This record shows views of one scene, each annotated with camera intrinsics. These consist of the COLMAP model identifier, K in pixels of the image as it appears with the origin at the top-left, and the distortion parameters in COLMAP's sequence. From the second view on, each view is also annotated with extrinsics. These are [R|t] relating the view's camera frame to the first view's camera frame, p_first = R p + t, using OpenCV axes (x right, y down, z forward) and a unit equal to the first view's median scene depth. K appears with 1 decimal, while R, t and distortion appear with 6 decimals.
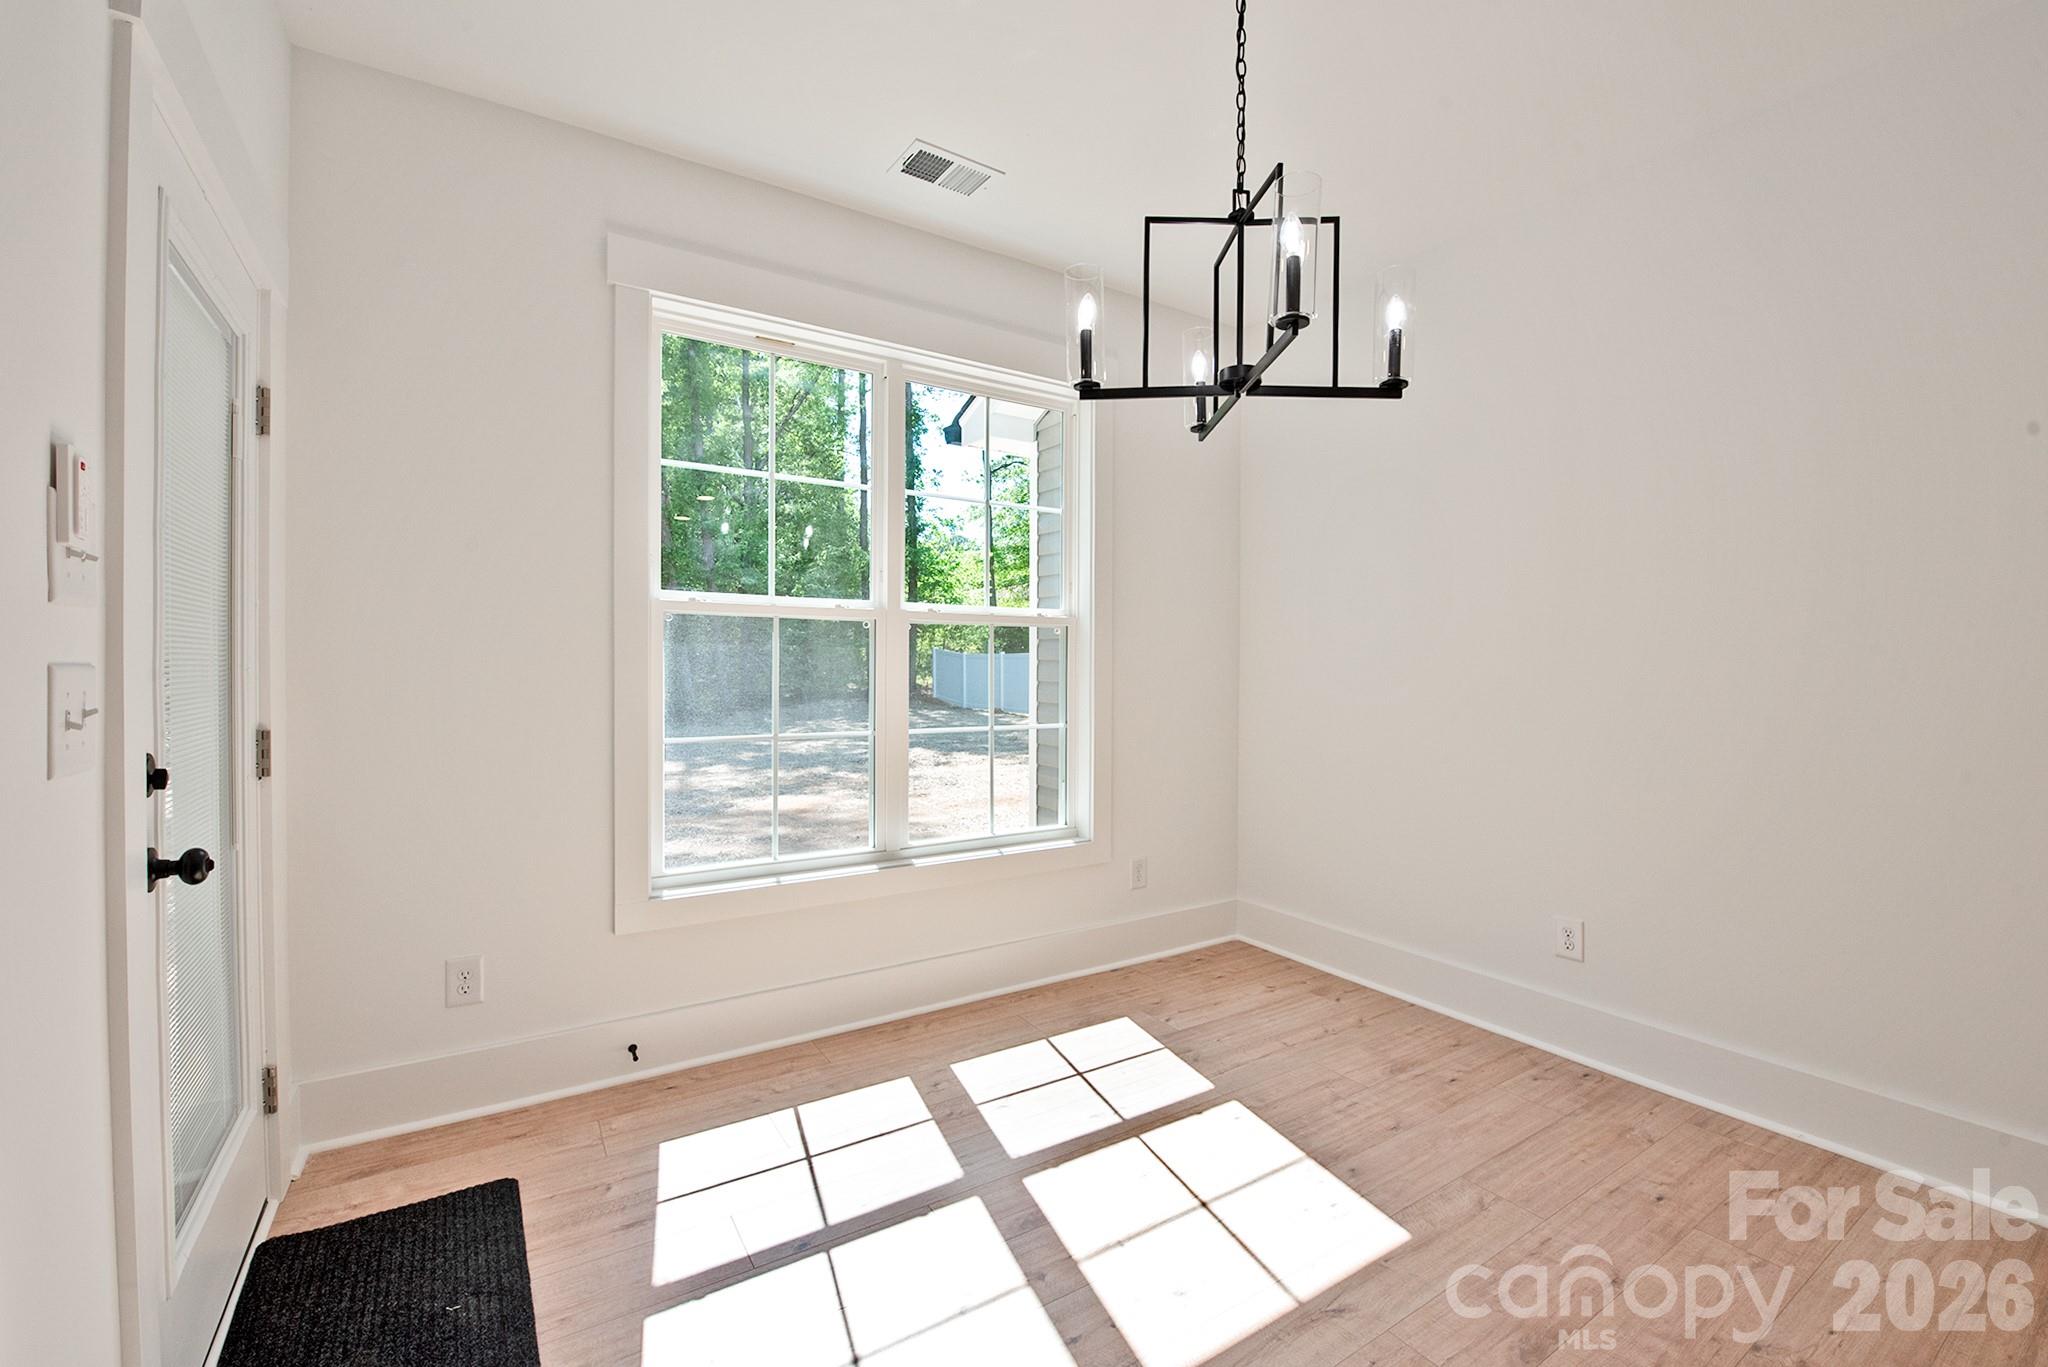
lens RADIAL K [[855.9, 0, 1024.0], [0, 855.9, 683.5], [0, 0, 1]] dist [-0.017161, -0.000386]
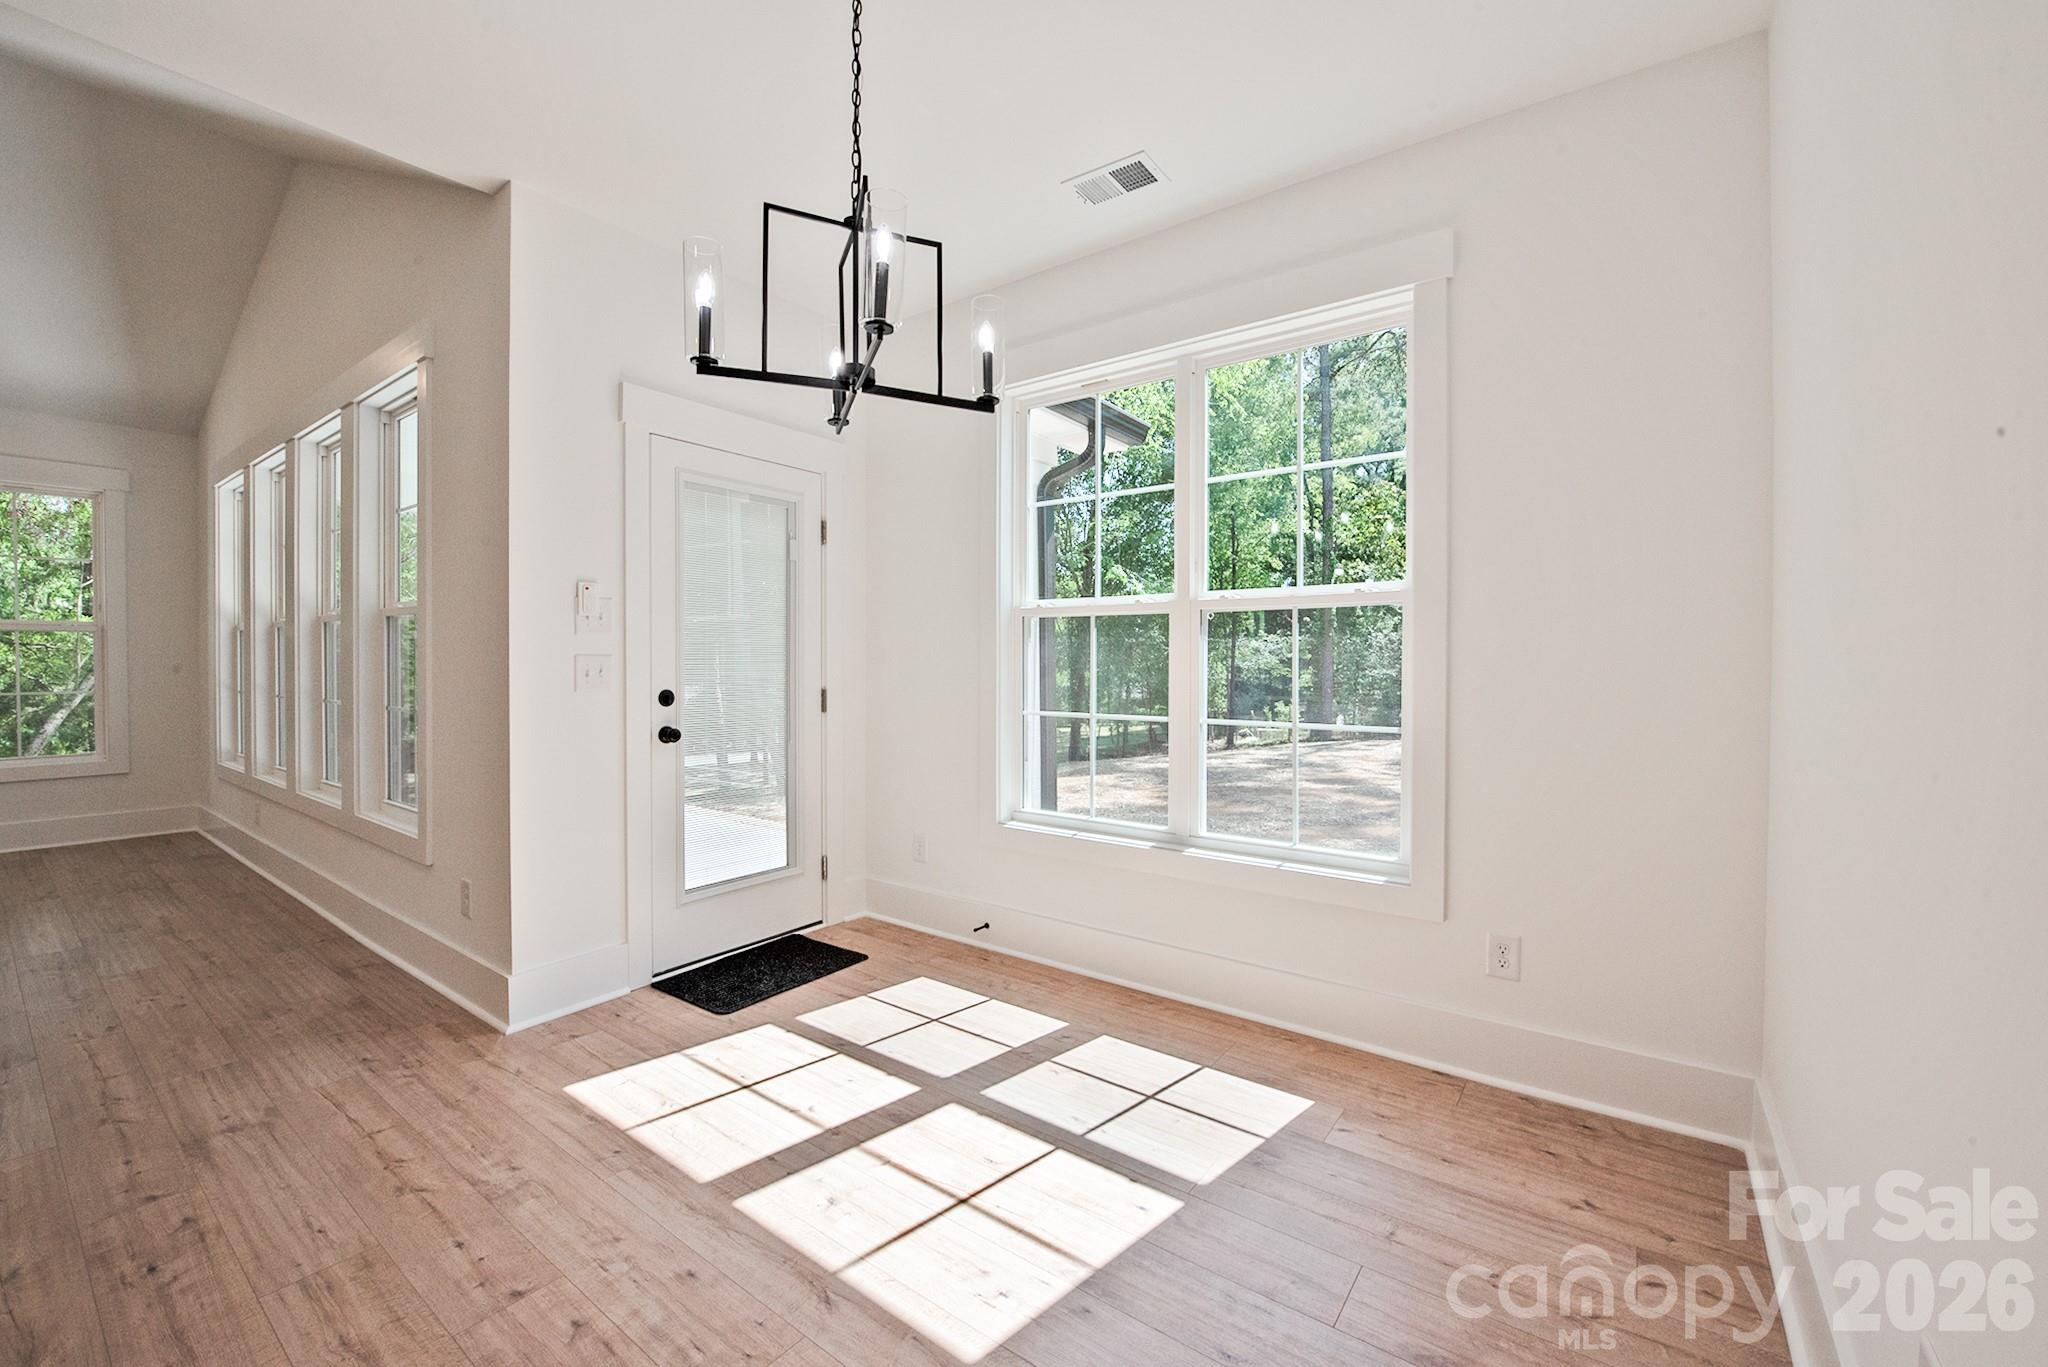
lens RADIAL K [[827.1, 0, 986.5], [0, 827.1, 679.4], [0, 0, 1]] dist [-0.017874, -0.000474]
pose [[0.329125, 0.016122, -0.944149, 0.842038], [-0.015819, 0.999808, 0.011557, 0.000815], [0.944154, 0.011132, 0.329317, 0.541365]]
